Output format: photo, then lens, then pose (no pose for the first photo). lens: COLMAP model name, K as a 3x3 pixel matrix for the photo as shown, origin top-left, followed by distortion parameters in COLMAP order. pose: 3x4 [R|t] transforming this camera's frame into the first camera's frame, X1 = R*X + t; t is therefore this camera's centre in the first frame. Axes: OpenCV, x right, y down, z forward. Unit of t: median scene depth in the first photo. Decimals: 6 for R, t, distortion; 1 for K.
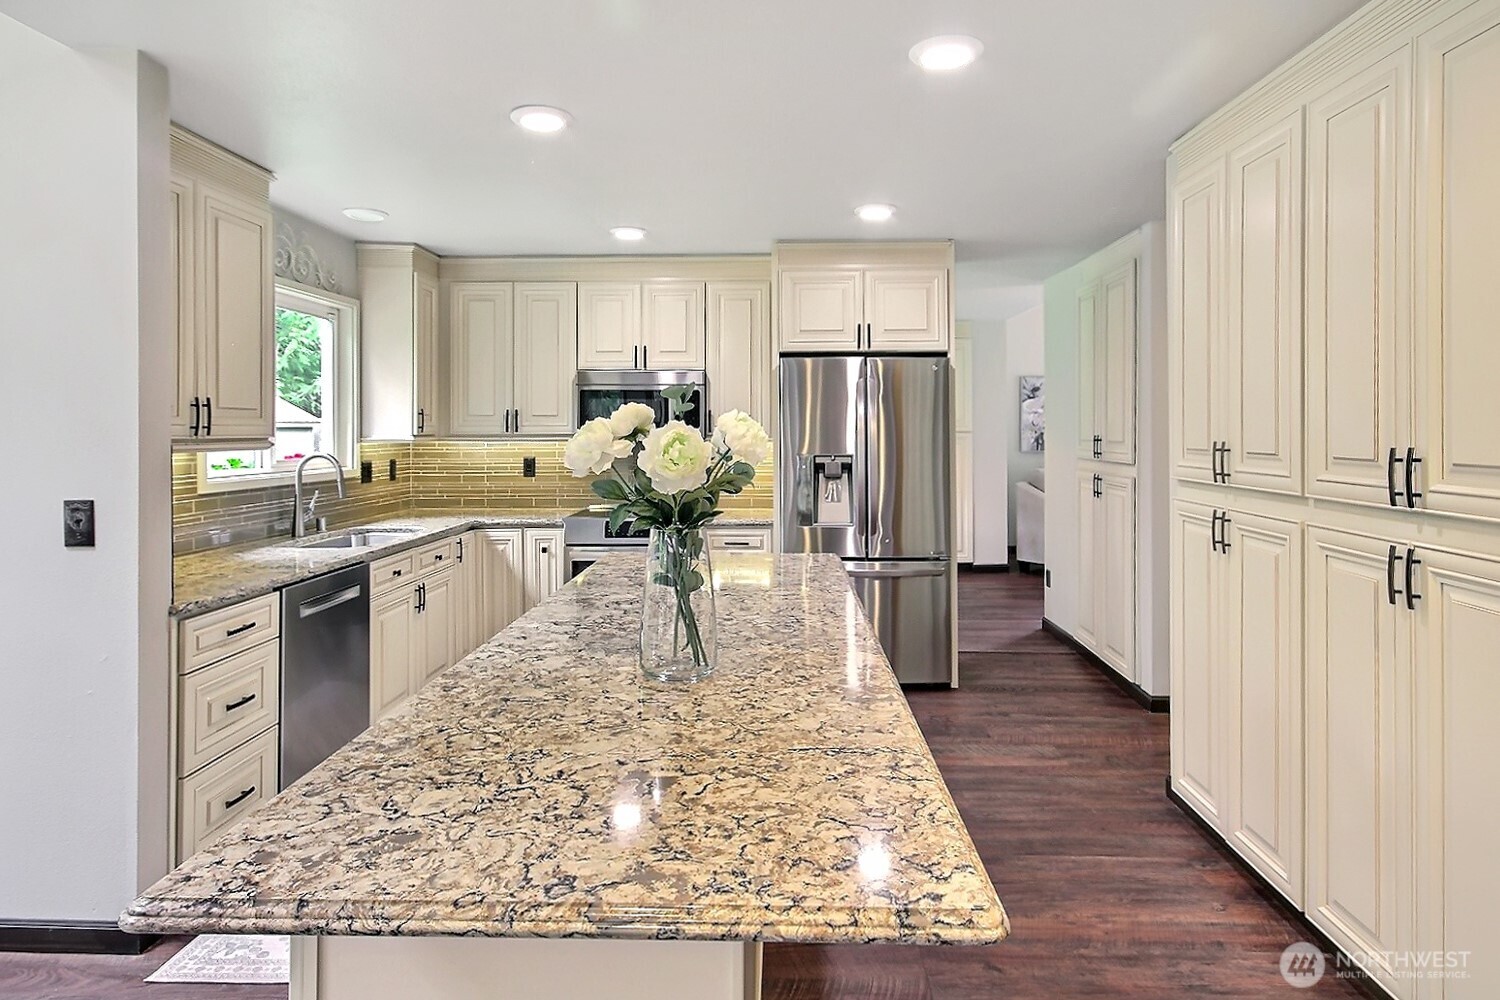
lens RADIAL K [[845.9, 0, 751.4], [0, 845.9, 426.7], [0, 0, 1]] dist [0.003182, 0.001691]
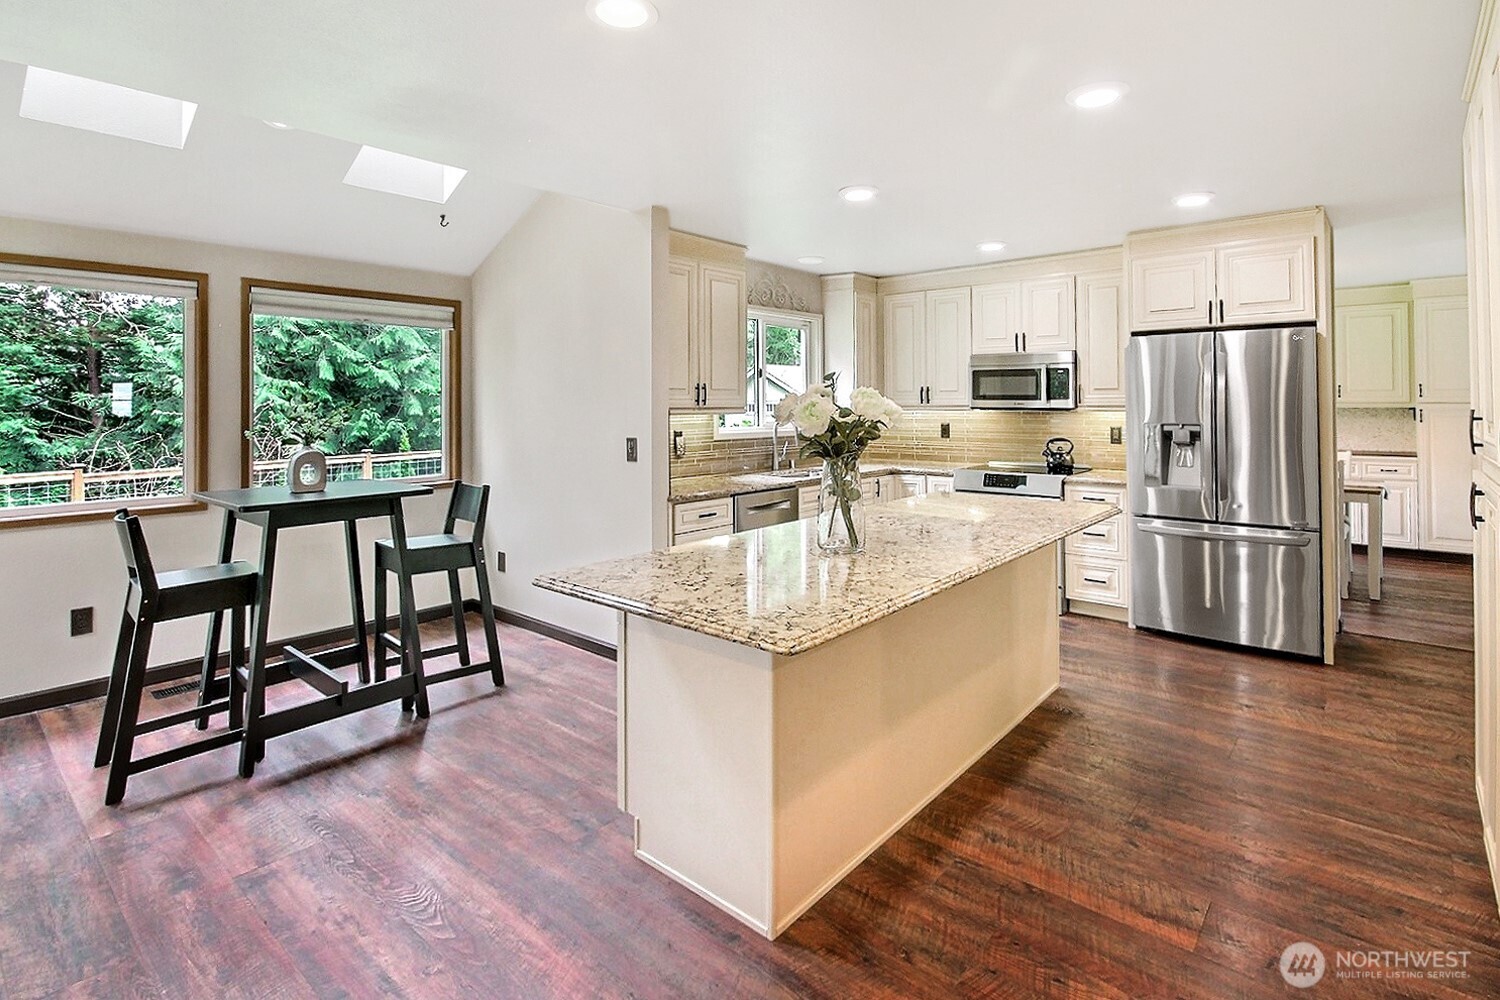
lens RADIAL K [[735.7, 0, 750.3], [0, 735.7, 395.1], [0, 0, 1]] dist [-0.001167, -0.000292]
pose [[0.776827, -0.010256, -0.629631, 0.258728], [0.005069, 0.999937, -0.010035, 0.003198], [0.629694, 0.004604, 0.776830, -0.079387]]
